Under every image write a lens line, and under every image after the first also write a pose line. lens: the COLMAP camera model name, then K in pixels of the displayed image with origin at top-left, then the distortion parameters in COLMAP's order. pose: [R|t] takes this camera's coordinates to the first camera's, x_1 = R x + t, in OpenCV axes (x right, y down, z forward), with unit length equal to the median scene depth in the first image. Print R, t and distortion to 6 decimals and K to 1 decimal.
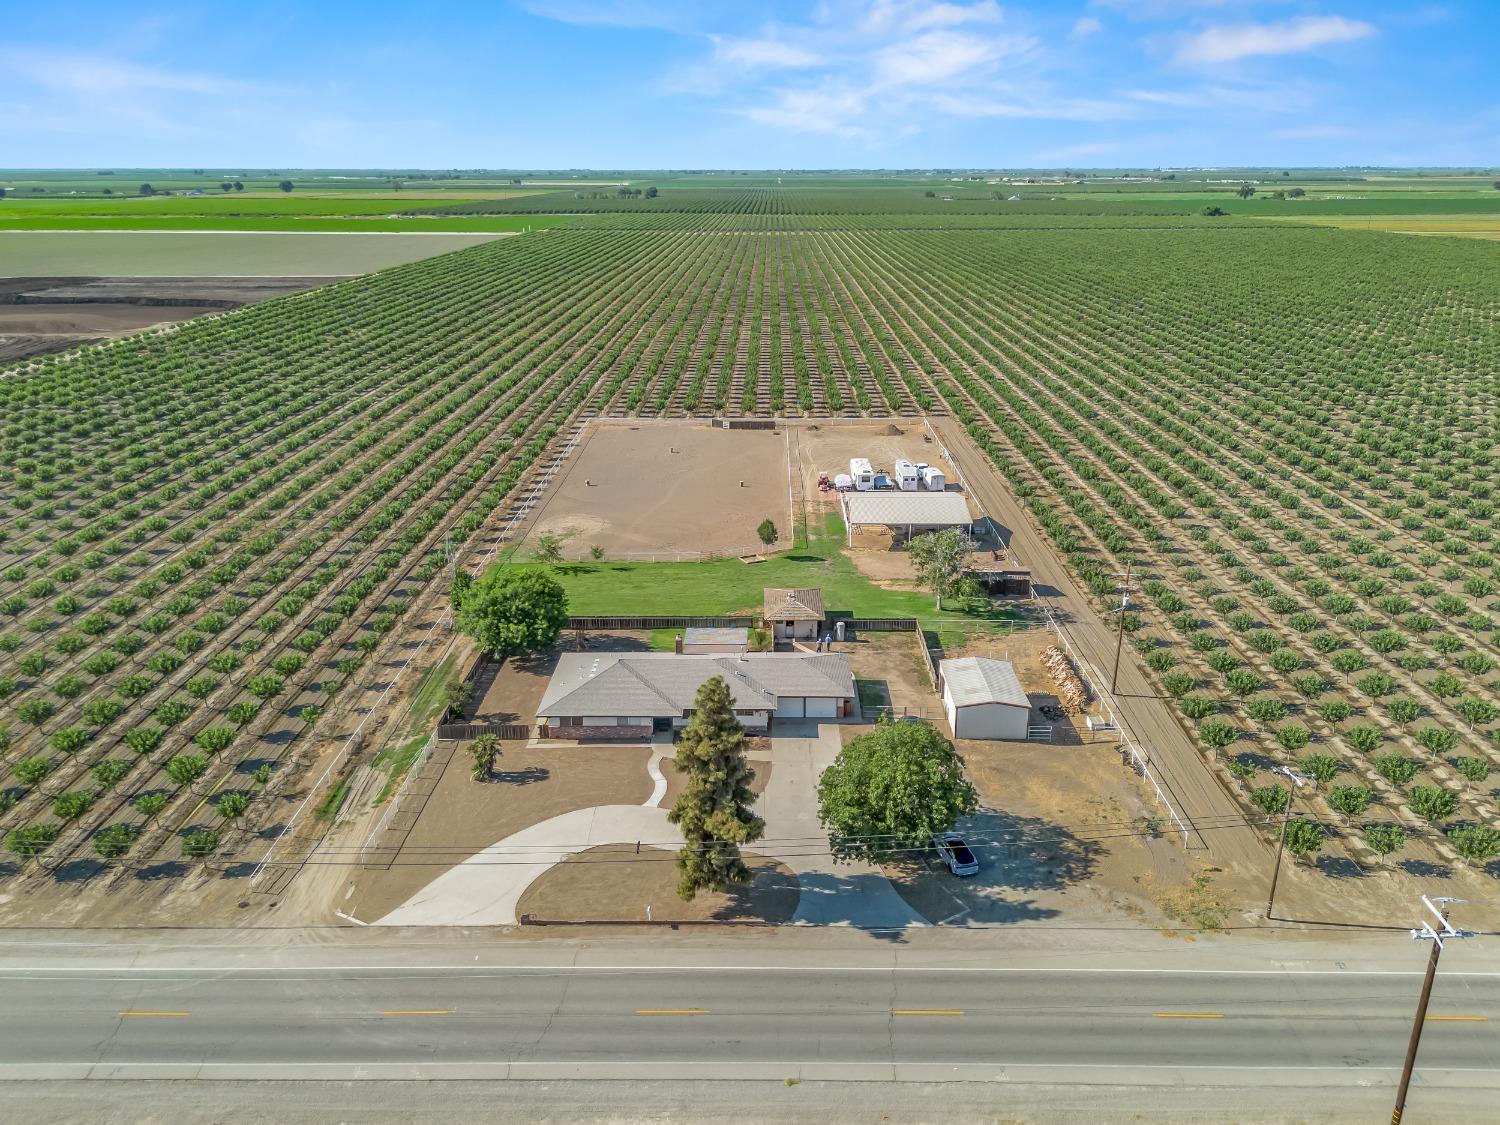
lens RADIAL K [[1078.6, 0, 750.0], [0, 1078.6, 562.5], [0, 0, 1]] dist [0.056388, -0.050132]
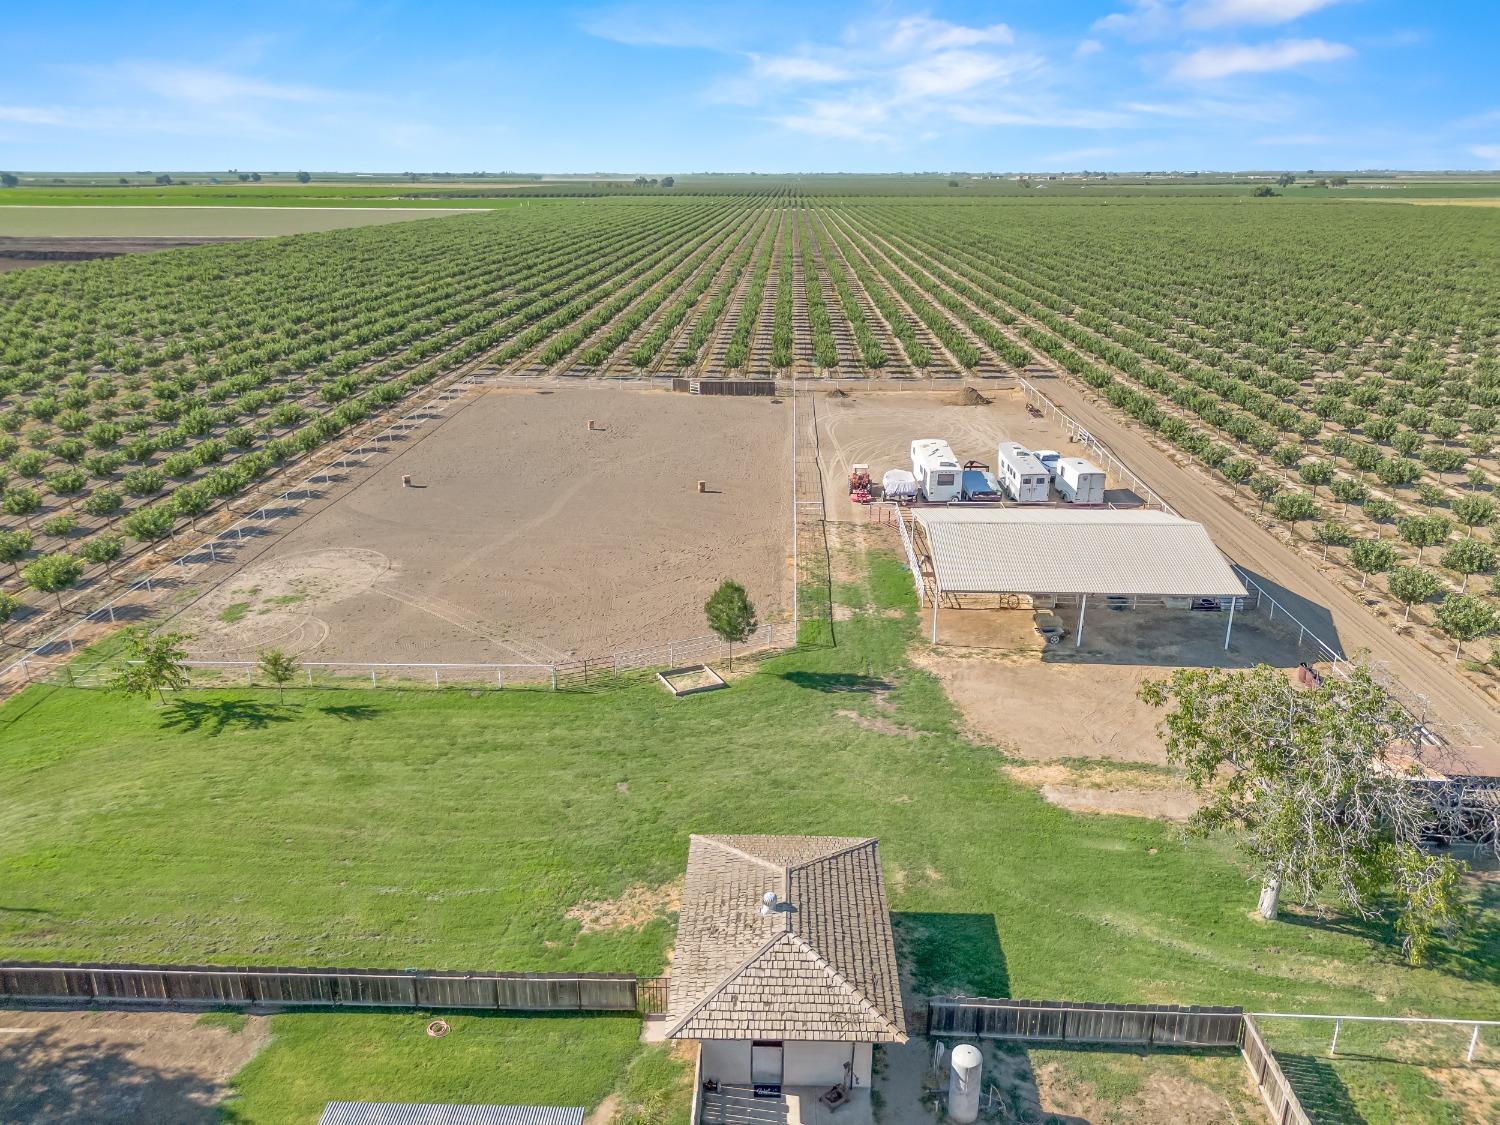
lens RADIAL K [[1078.6, 0, 750.0], [0, 1078.6, 562.5], [0, 0, 1]] dist [0.056388, -0.050132]
pose [[0.999849, 0.010421, -0.013911, 0.023523], [-0.010376, 0.999941, 0.003264, -0.039180], [0.013944, -0.003119, 0.999898, 0.493971]]
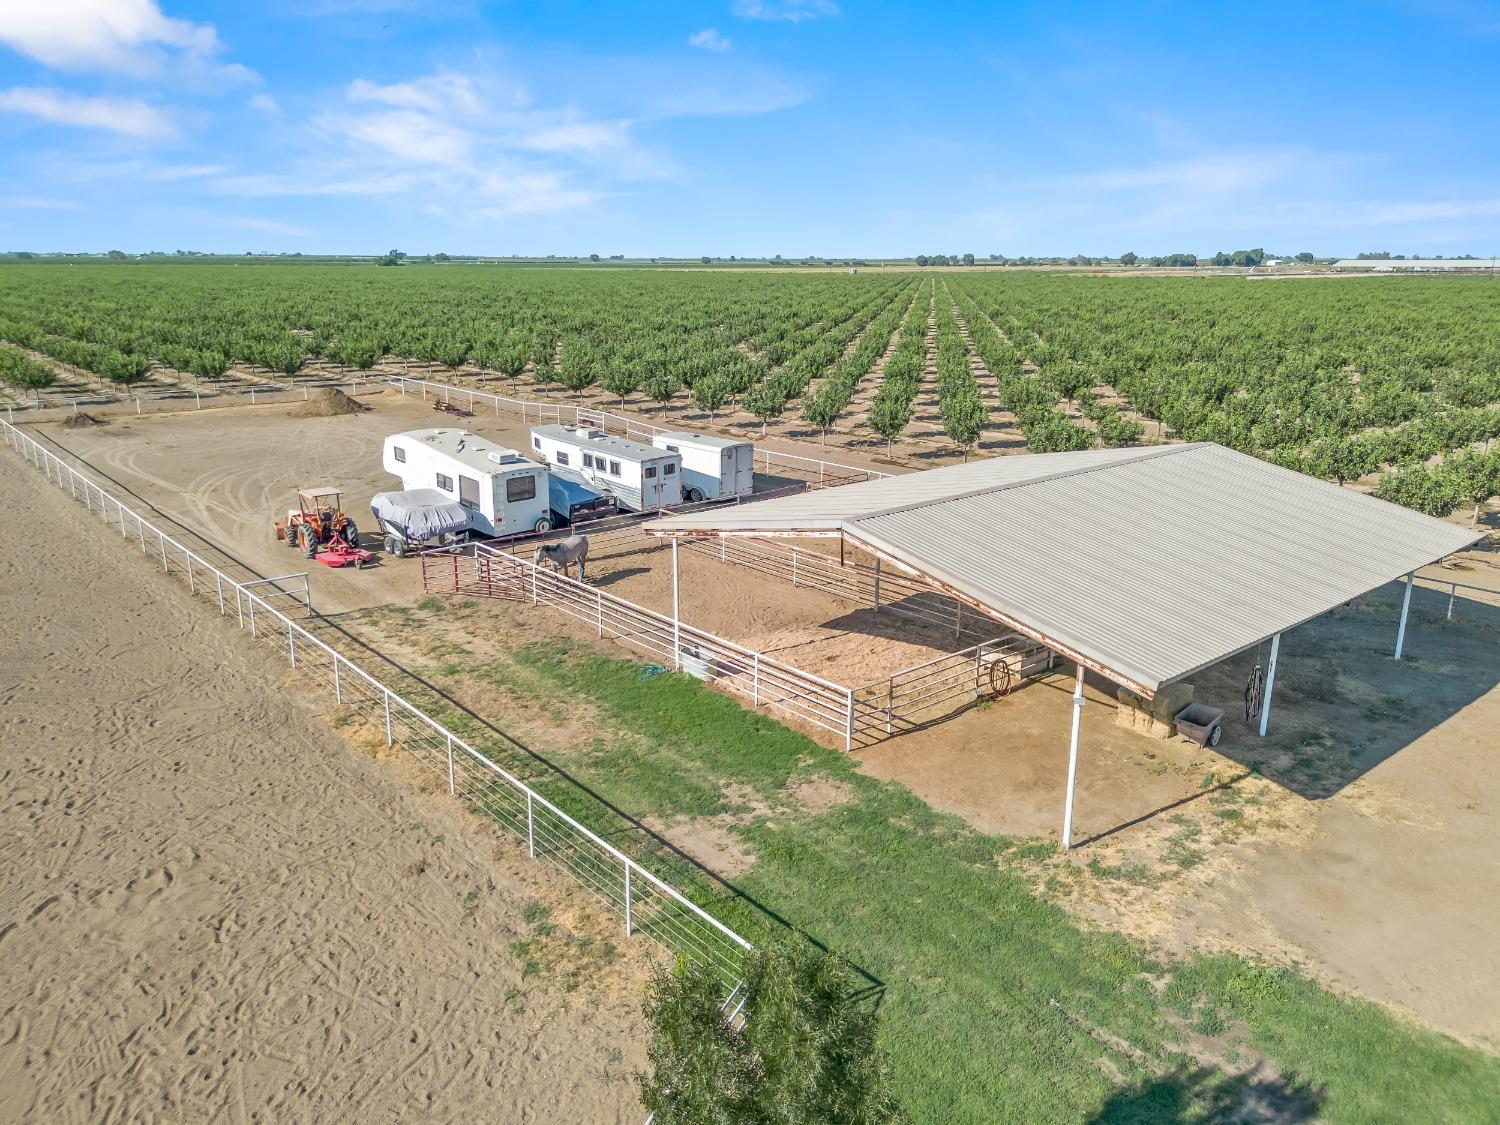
lens RADIAL K [[1078.6, 0, 750.0], [0, 1078.6, 562.5], [0, 0, 1]] dist [0.056388, -0.050132]
pose [[0.743624, -0.170321, 0.646540, -0.019059], [0.213970, 0.976776, 0.011217, -0.051749], [-0.633436, 0.129999, 0.762797, 0.775784]]
